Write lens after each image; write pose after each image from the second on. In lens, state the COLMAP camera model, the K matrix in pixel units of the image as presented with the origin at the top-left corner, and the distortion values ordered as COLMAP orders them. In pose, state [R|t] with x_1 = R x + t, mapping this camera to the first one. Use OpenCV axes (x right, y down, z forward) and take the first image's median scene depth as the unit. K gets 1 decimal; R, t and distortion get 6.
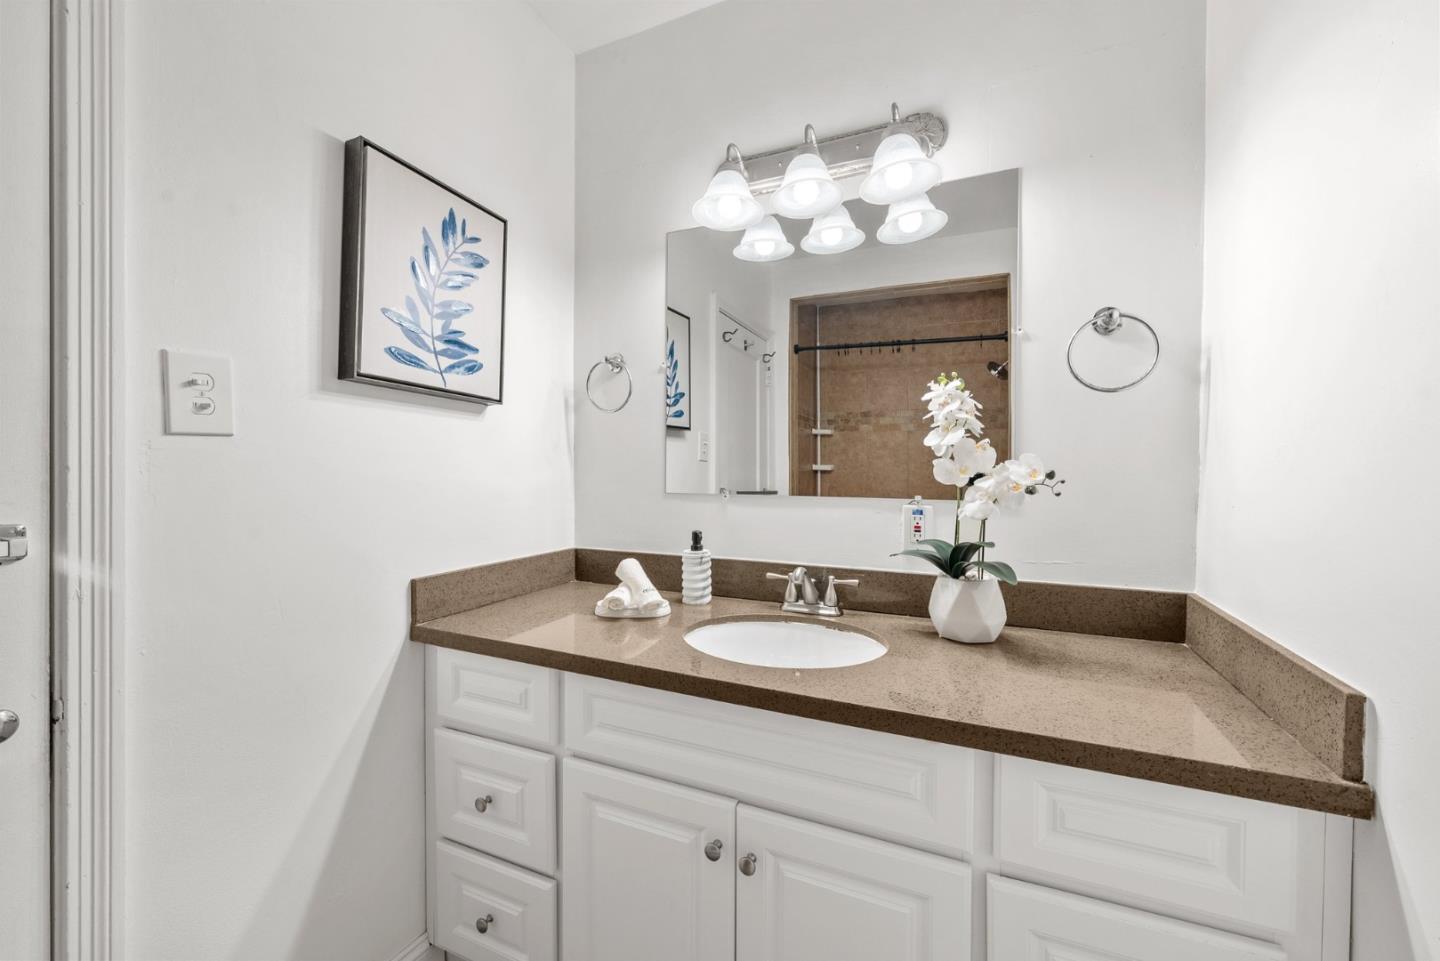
lens RADIAL K [[563.1, 0, 717.9], [0, 563.1, 473.0], [0, 0, 1]] dist [0.001370, -0.000266]
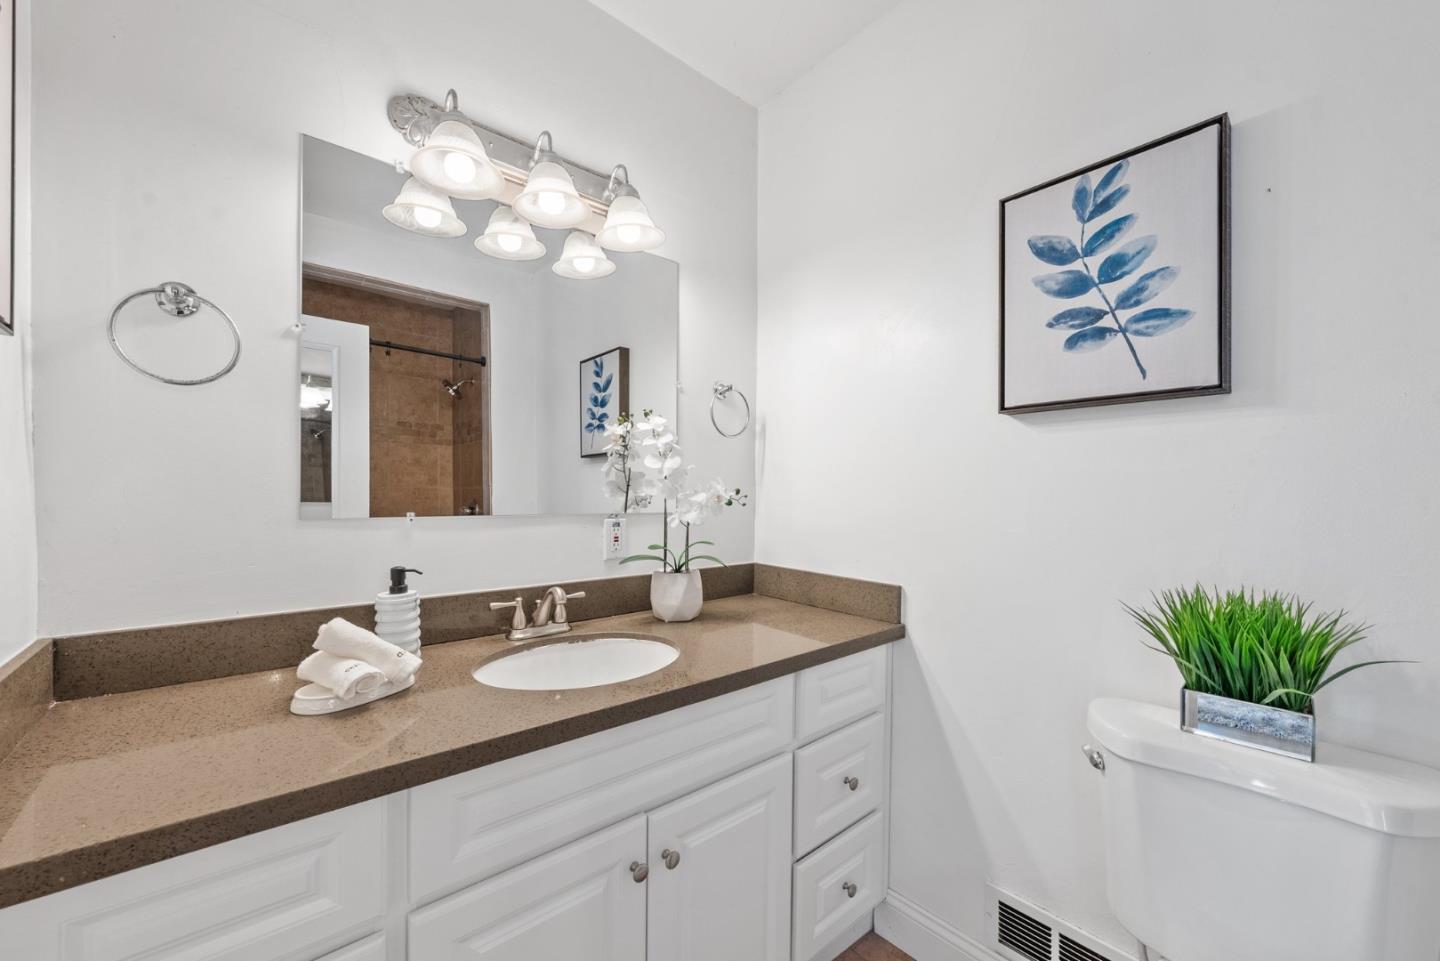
lens RADIAL K [[568.9, 0, 721.3], [0, 568.9, 485.1], [0, 0, 1]] dist [-0.000130, 0.000220]
pose [[0.416877, 0.008558, 0.908922, -0.637042], [-0.002554, 0.999963, -0.008243, -0.001524], [-0.908959, 0.001115, 0.416884, 0.333731]]
